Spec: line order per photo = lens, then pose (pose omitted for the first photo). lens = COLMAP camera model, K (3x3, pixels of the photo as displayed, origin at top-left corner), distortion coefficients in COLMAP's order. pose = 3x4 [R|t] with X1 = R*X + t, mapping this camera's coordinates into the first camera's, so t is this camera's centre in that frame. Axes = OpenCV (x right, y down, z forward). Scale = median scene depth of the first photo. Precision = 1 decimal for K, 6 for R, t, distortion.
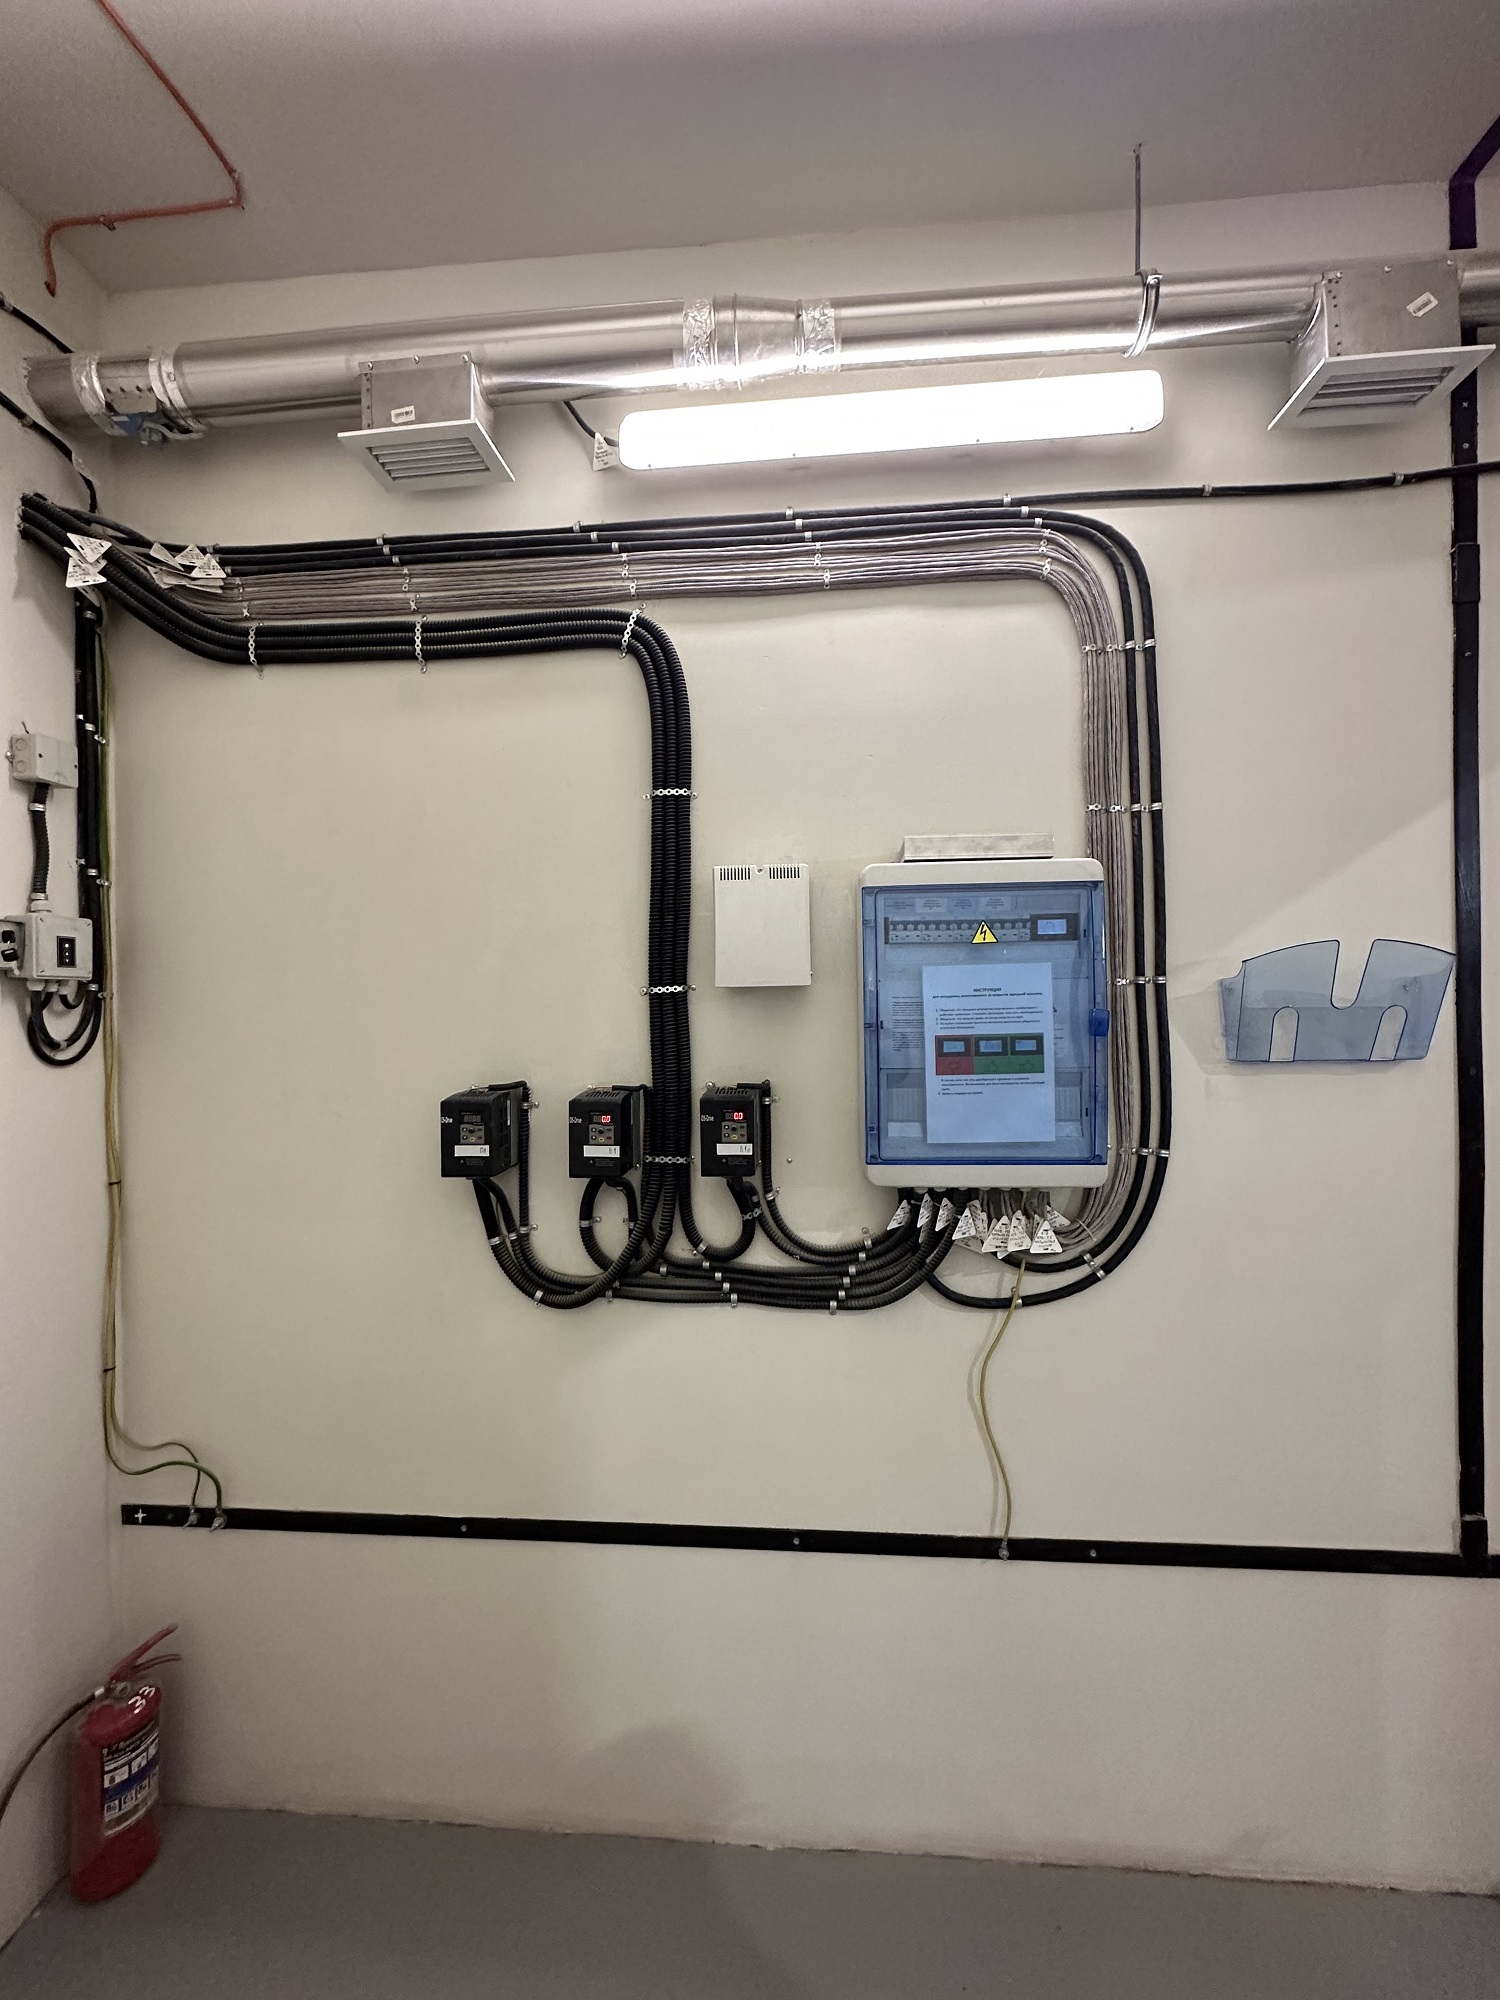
lens RADIAL K [[791.7, 0, 750.0], [0, 791.7, 1000.0], [0, 0, 1]] dist [-0.001271, 0.000150]
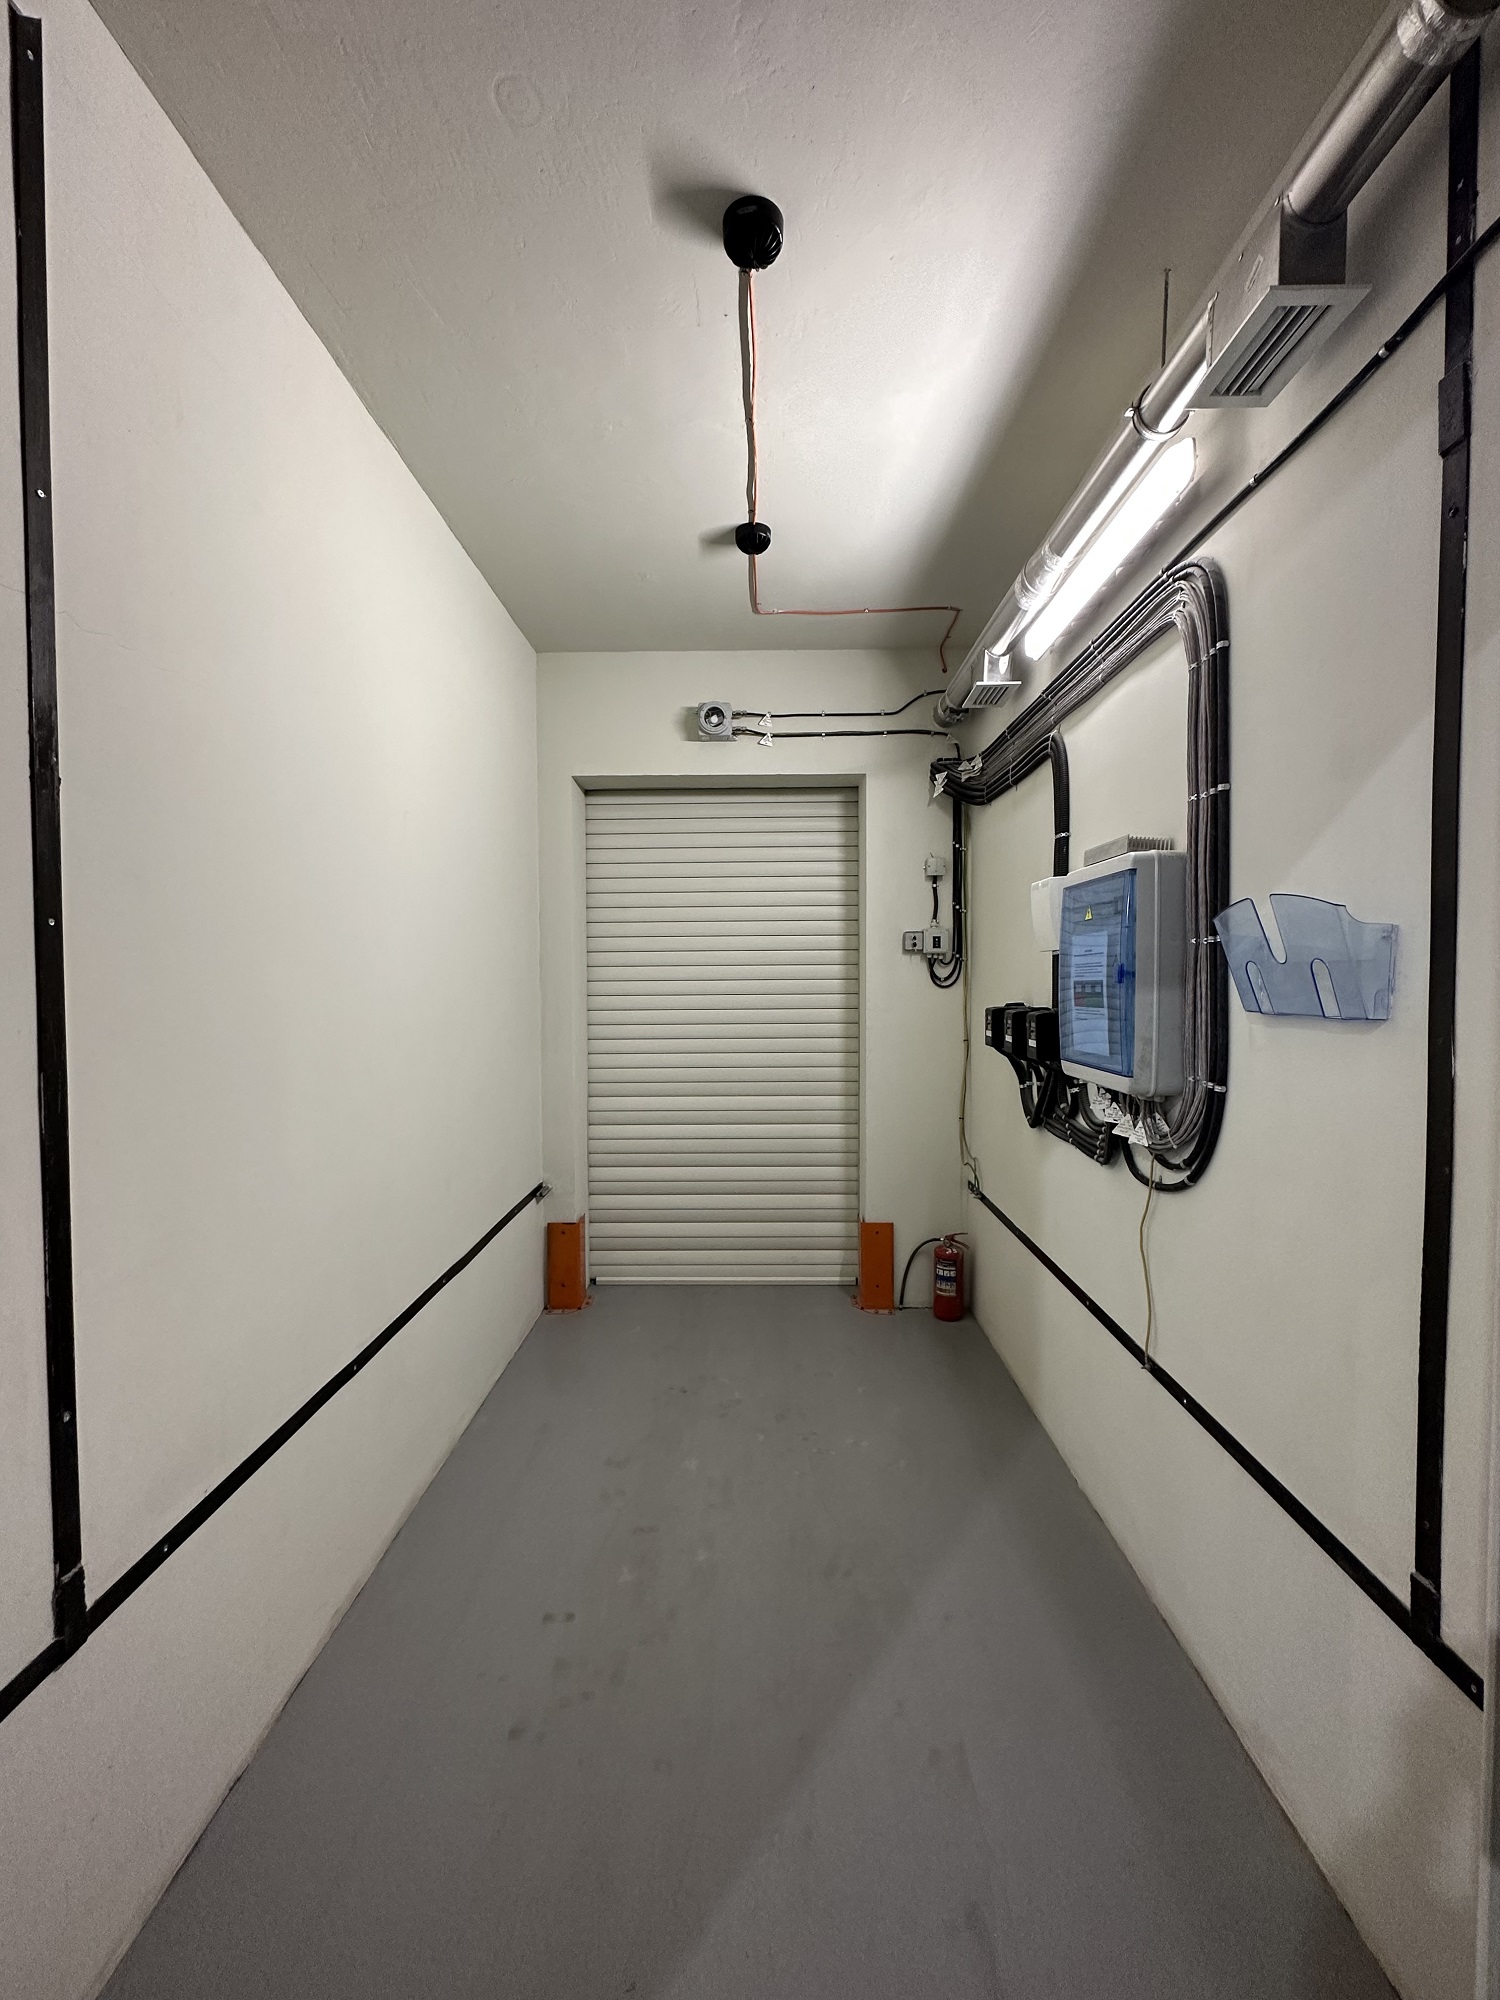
lens RADIAL K [[791.7, 0, 750.0], [0, 791.7, 1000.0], [0, 0, 1]] dist [-0.001271, 0.000150]
pose [[0.065534, 0.042857, -0.996930, 1.607841], [0.005623, 0.999046, 0.043318, 0.010611], [0.997835, -0.008445, 0.065230, 0.236846]]
